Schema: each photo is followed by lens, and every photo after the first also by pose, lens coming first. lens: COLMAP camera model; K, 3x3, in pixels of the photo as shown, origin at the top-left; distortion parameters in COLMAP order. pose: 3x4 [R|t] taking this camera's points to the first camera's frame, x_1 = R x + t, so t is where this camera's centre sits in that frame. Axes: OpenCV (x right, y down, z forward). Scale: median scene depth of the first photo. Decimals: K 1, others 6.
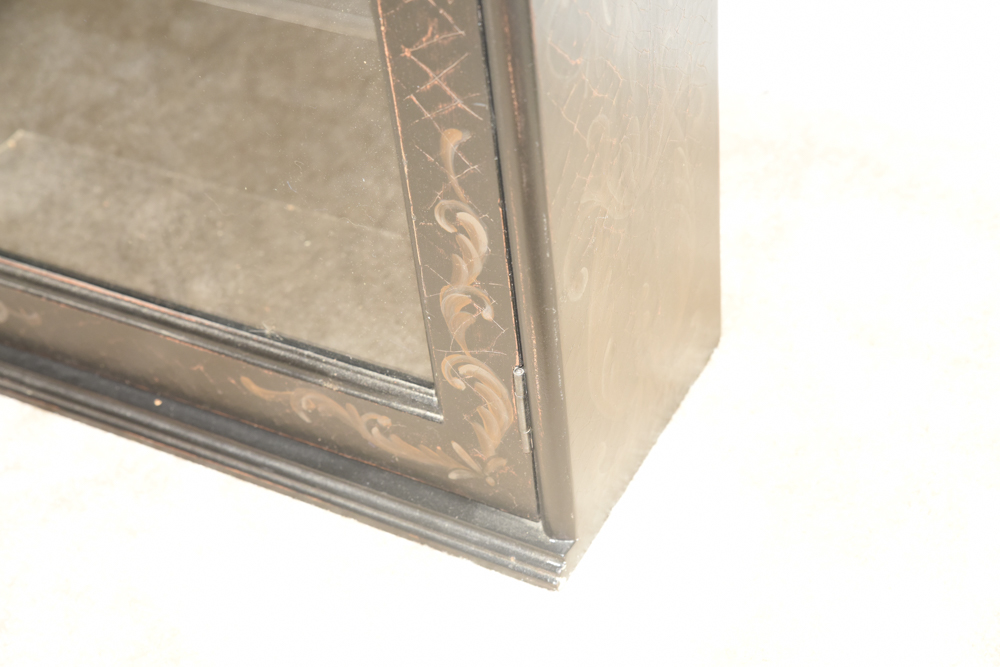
lens RADIAL K [[1753.0, 0, 500.4], [0, 1753.0, 328.8], [0, 0, 1]] dist [0.147488, 0.000000]
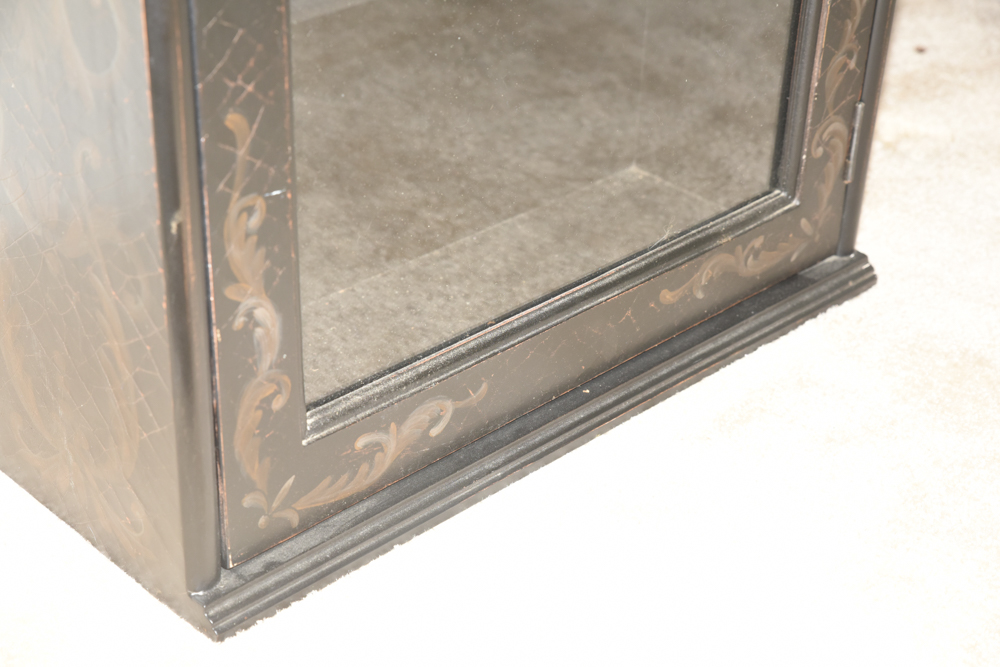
lens RADIAL K [[1753.0, 0, 503.9], [0, 1753.0, 335.8], [0, 0, 1]] dist [0.147488, 0.000000]
pose [[0.288884, -0.405171, 0.867400, -1.164957], [0.582082, 0.793662, 0.176867, -0.206511], [-0.760084, 0.453803, 0.465119, 0.598548]]
